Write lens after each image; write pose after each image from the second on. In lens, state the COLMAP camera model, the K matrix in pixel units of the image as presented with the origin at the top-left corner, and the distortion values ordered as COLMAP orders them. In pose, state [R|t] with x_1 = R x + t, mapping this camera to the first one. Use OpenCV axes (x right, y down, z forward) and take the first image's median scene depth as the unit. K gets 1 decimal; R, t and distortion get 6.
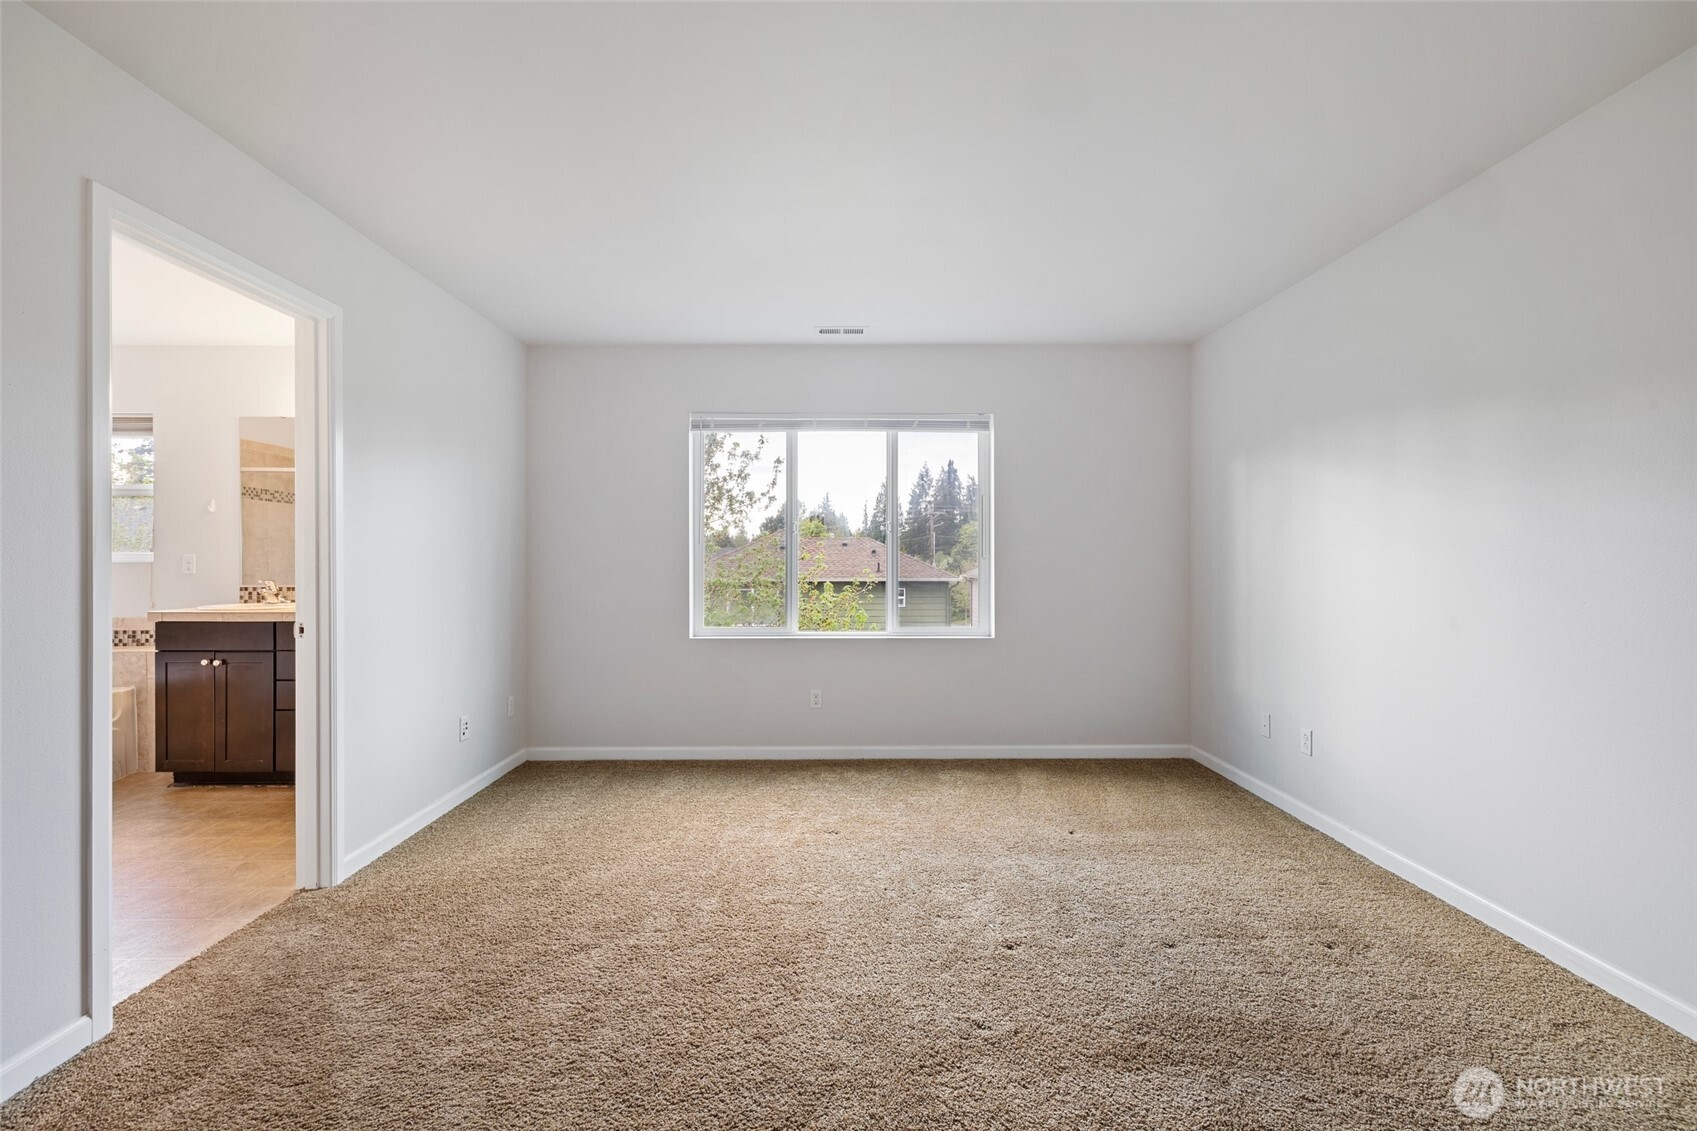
lens RADIAL K [[715.2, 0, 840.4], [0, 715.2, 558.8], [0, 0, 1]] dist [0.000051, 0.000007]
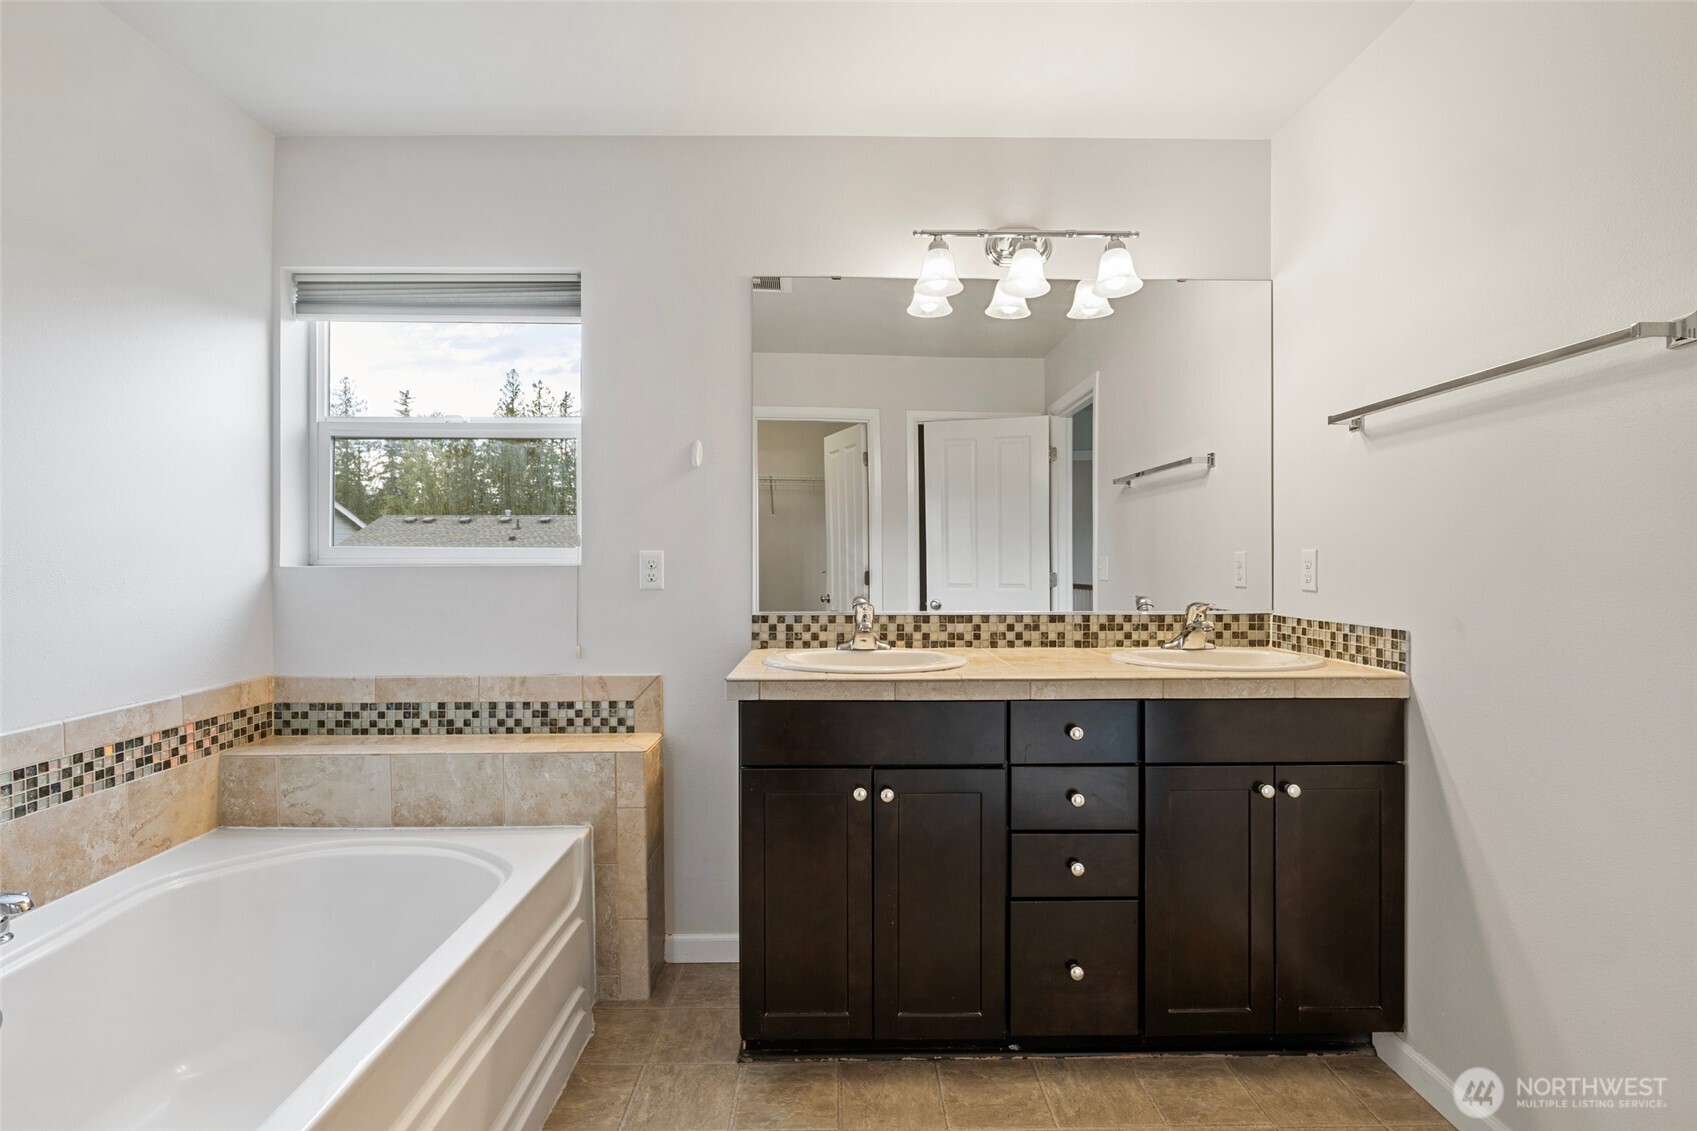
lens RADIAL K [[791.6, 0, 852.6], [0, 791.6, 557.5], [0, 0, 1]] dist [-0.010348, 0.000789]
pose [[0.999964, -0.000125, 0.008442, -0.835996], [0.000158, 0.999992, -0.003904, 0.000937], [-0.008441, 0.003905, 0.999957, 0.477342]]
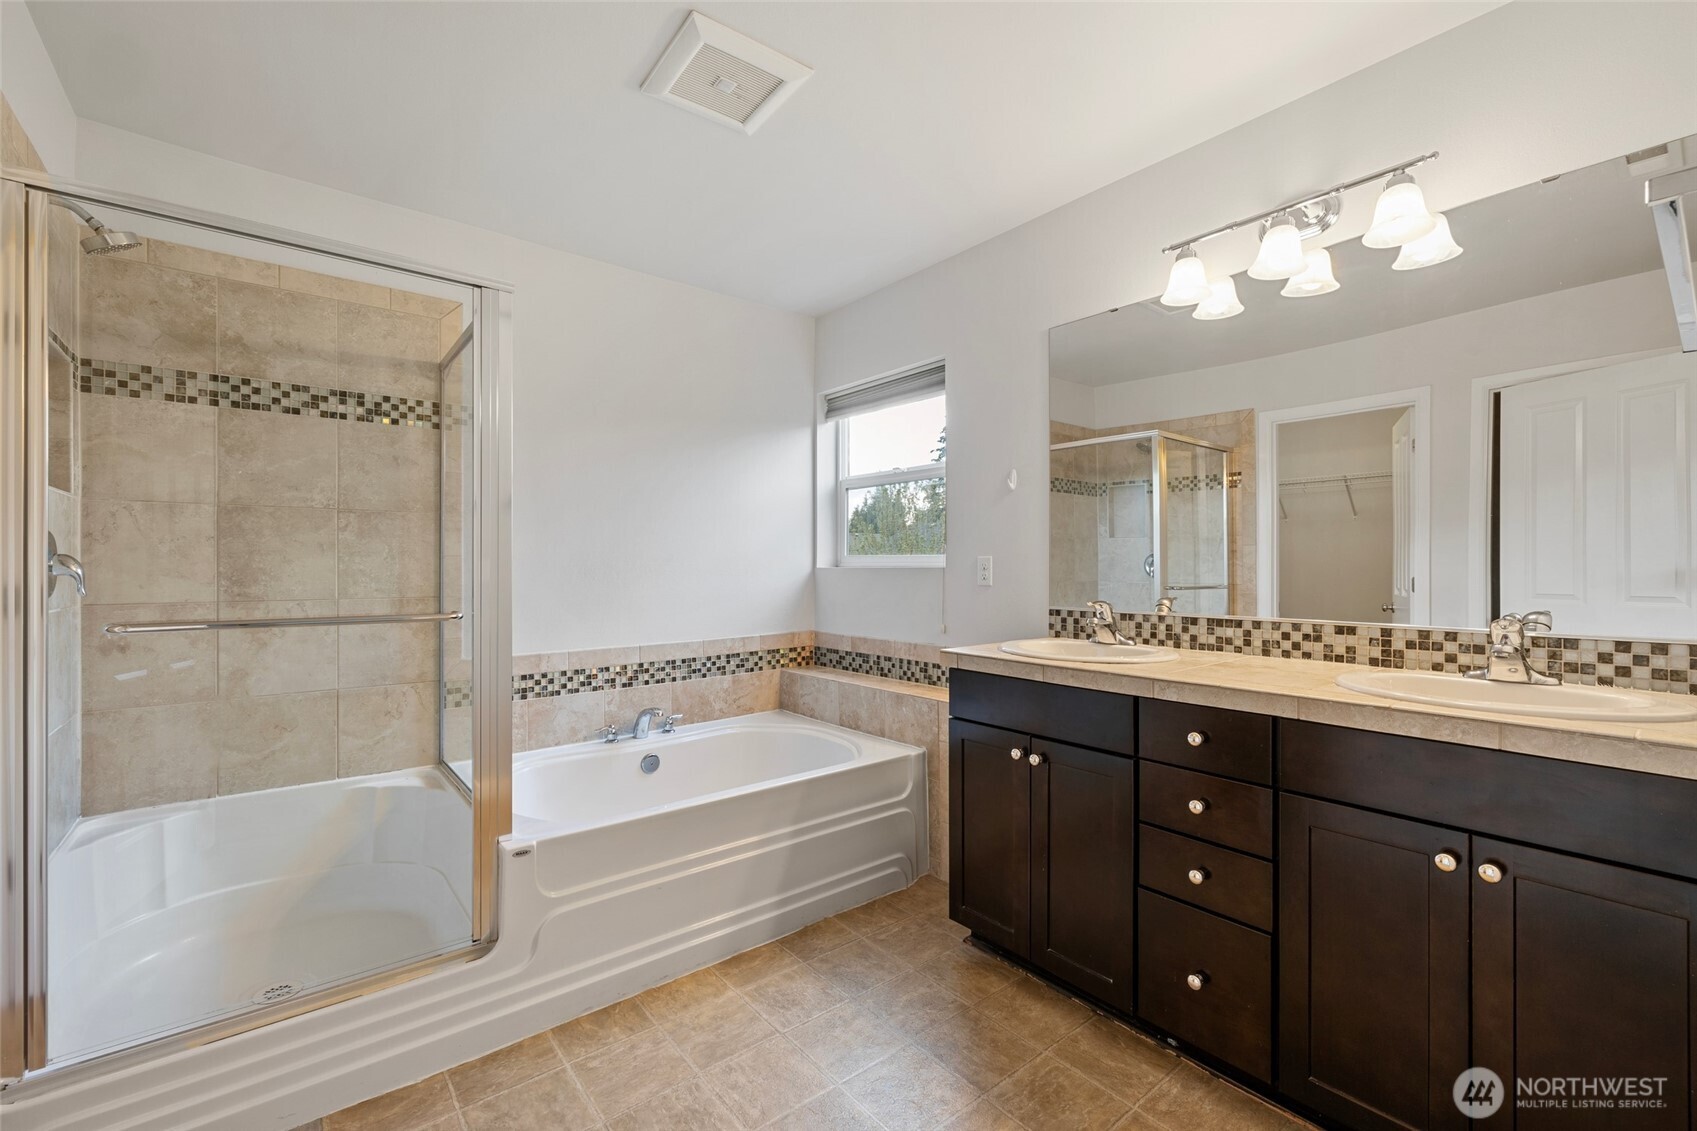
lens RADIAL K [[715.2, 0, 847.5], [0, 715.2, 563.1], [0, 0, 1]] dist [0.000051, 0.000007]
pose [[0.623667, -0.001979, -0.781688, -0.508034], [-0.000527, 0.999996, -0.002952, 0.002215], [0.781690, 0.002253, 0.623663, 0.524175]]
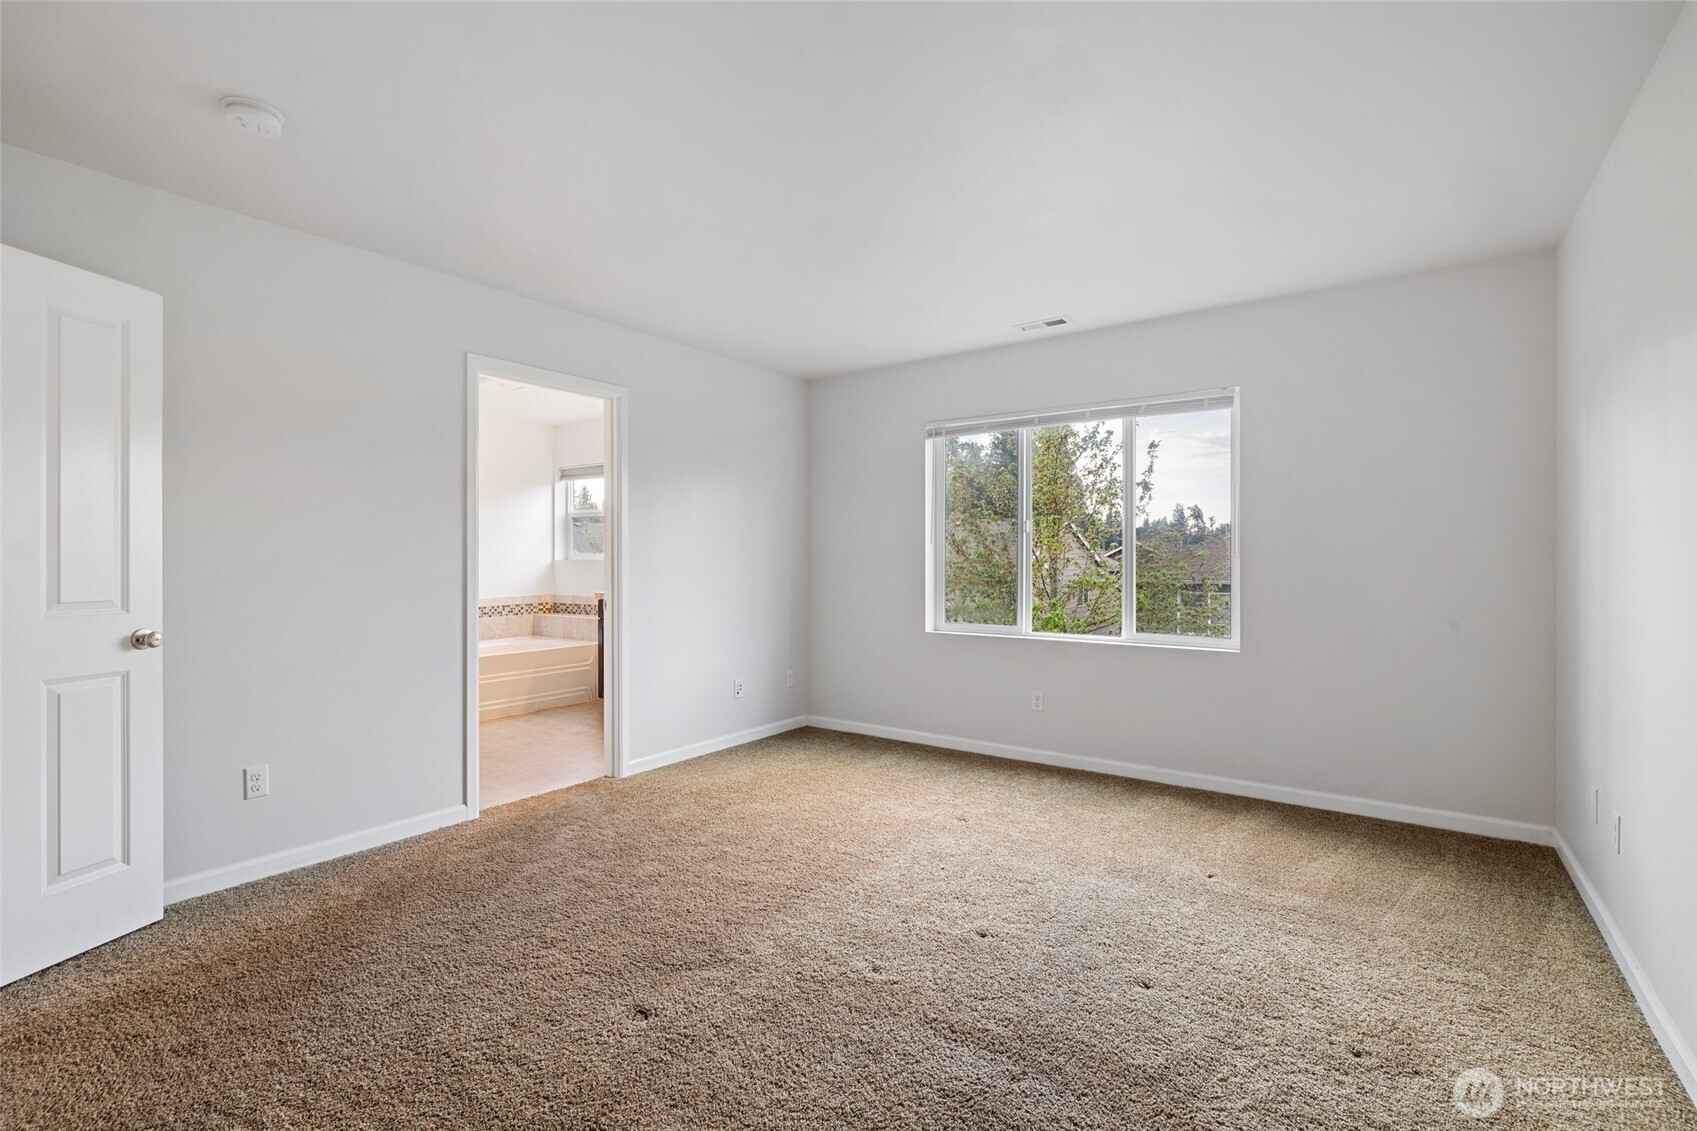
lens RADIAL K [[764.3, 0, 839.8], [0, 764.3, 558.6], [0, 0, 1]] dist [-0.005734, 0.000399]
pose [[0.802324, 0.000128, -0.596889, 0.402667], [-0.000802, 0.999999, -0.000863, 0.001639], [0.596888, 0.001172, 0.802323, -0.001122]]
